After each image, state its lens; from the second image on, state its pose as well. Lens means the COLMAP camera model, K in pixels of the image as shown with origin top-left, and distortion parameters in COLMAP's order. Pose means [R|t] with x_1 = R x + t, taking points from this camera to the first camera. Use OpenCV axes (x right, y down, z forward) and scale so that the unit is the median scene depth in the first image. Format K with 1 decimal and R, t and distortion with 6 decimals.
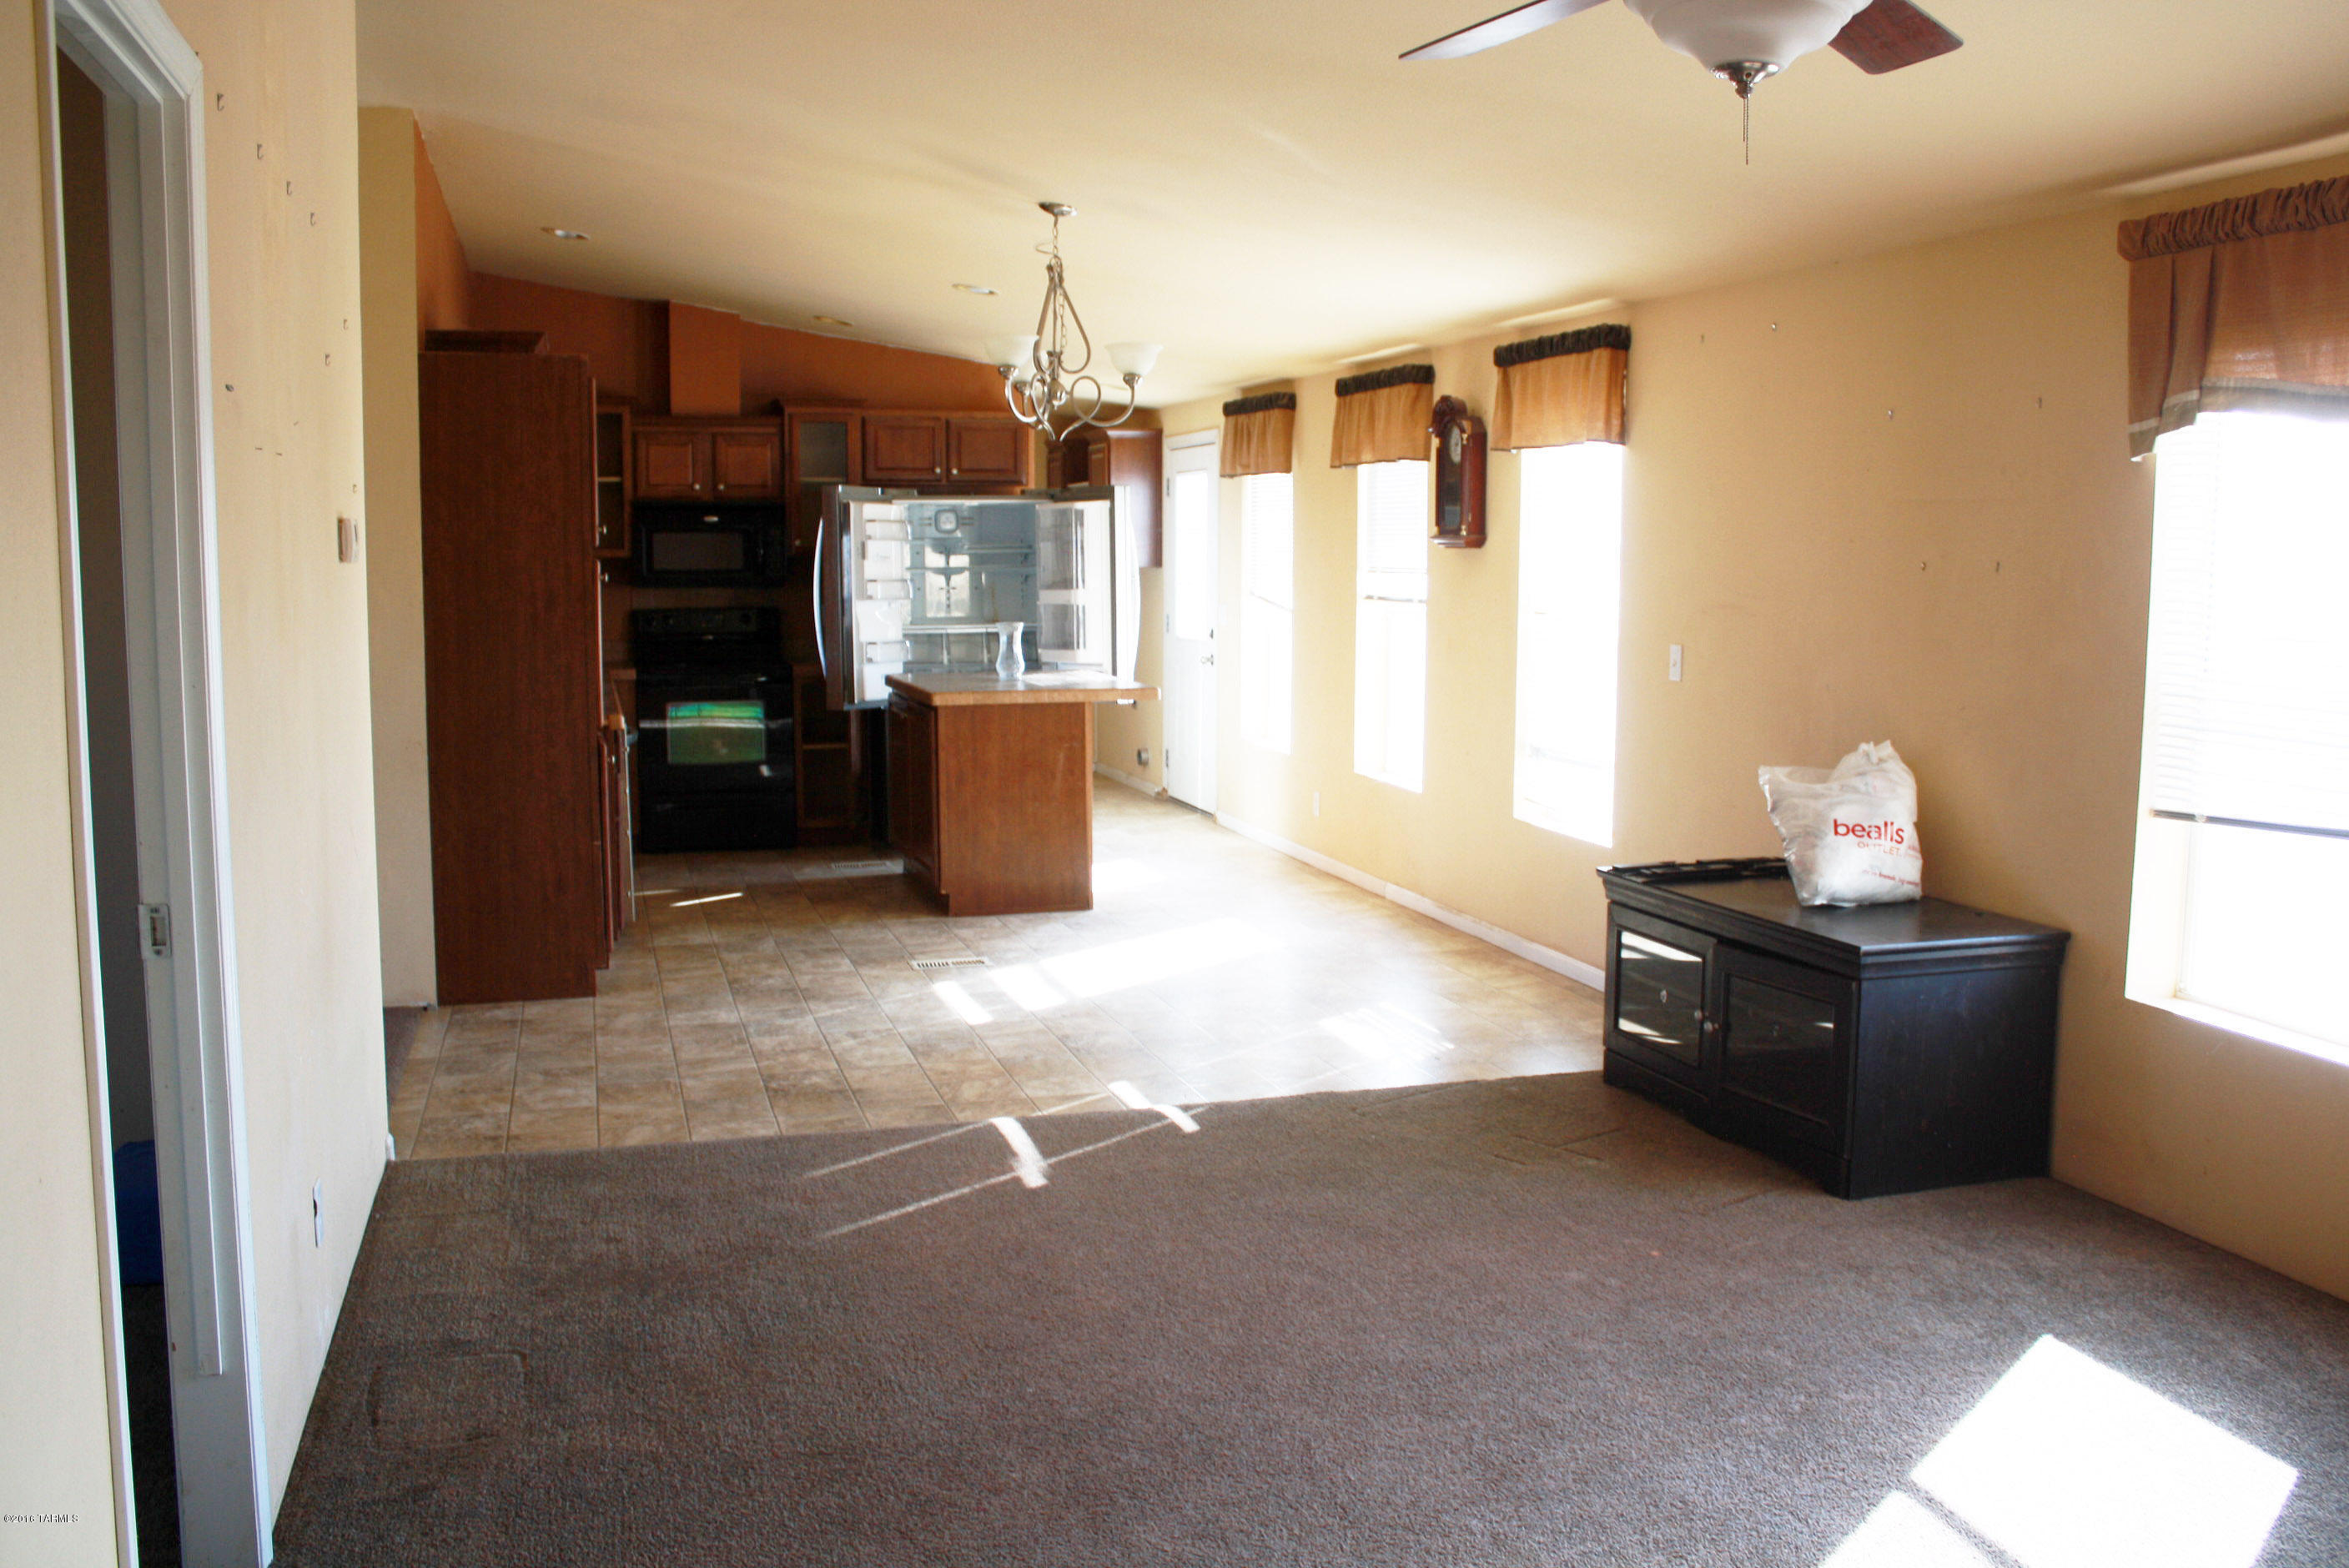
lens RADIAL K [[2112.2, 0, 1174.5], [0, 2112.2, 784.0], [0, 0, 1]] dist [-0.149880, 0.149282]
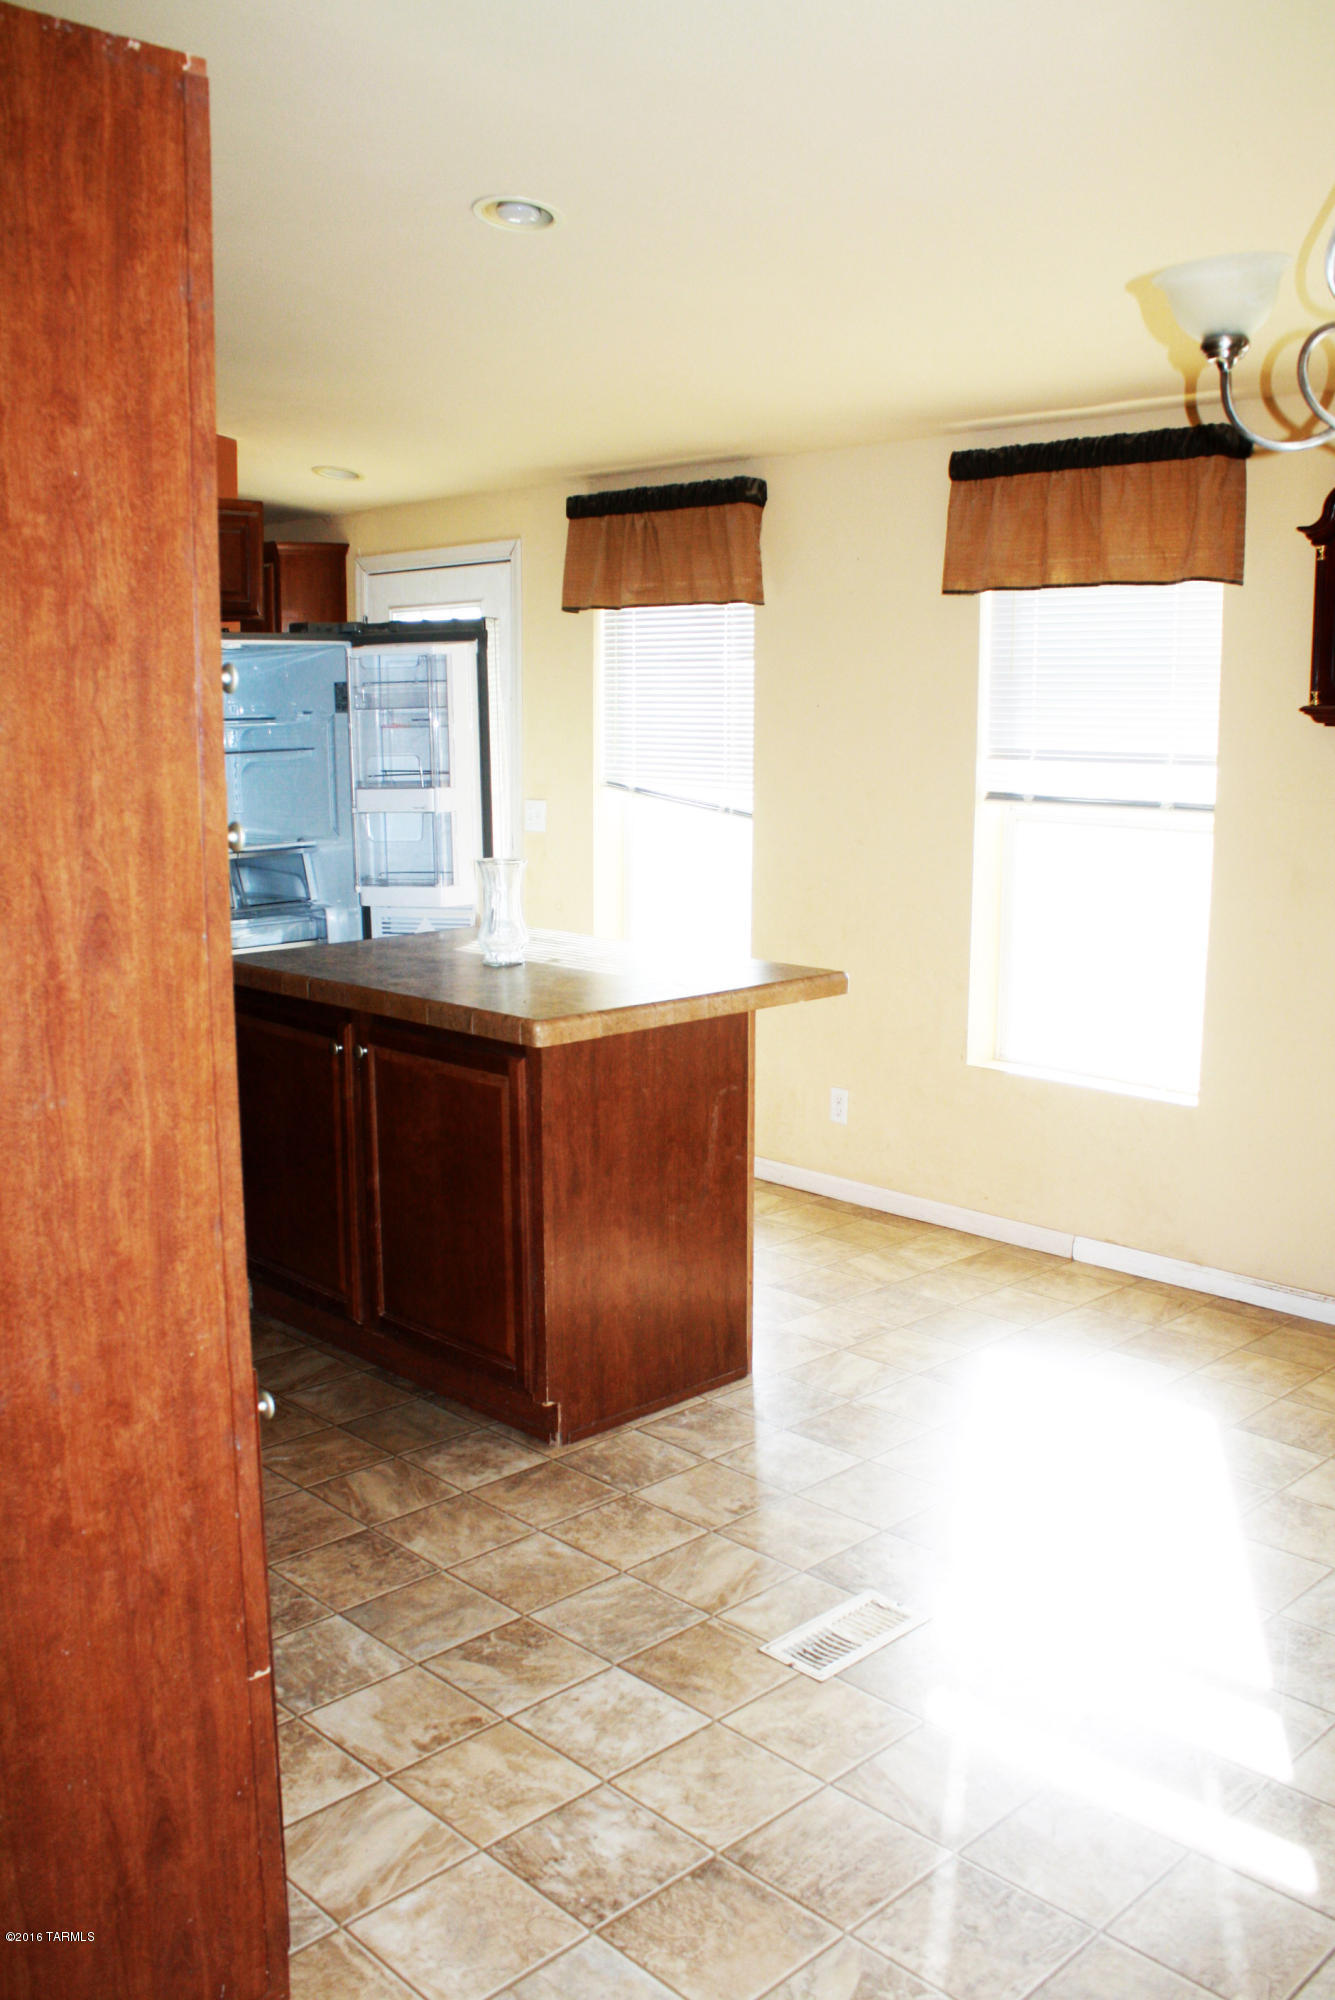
lens RADIAL K [[1798.5, 0, 667.5], [0, 1798.5, 1000.0], [0, 0, 1]] dist [-0.149880, 0.149282]
pose [[0.878610, -0.078630, 0.471023, -0.277742], [0.054796, 0.996436, 0.064128, -0.071958], [-0.474386, -0.030533, 0.879787, 0.602959]]
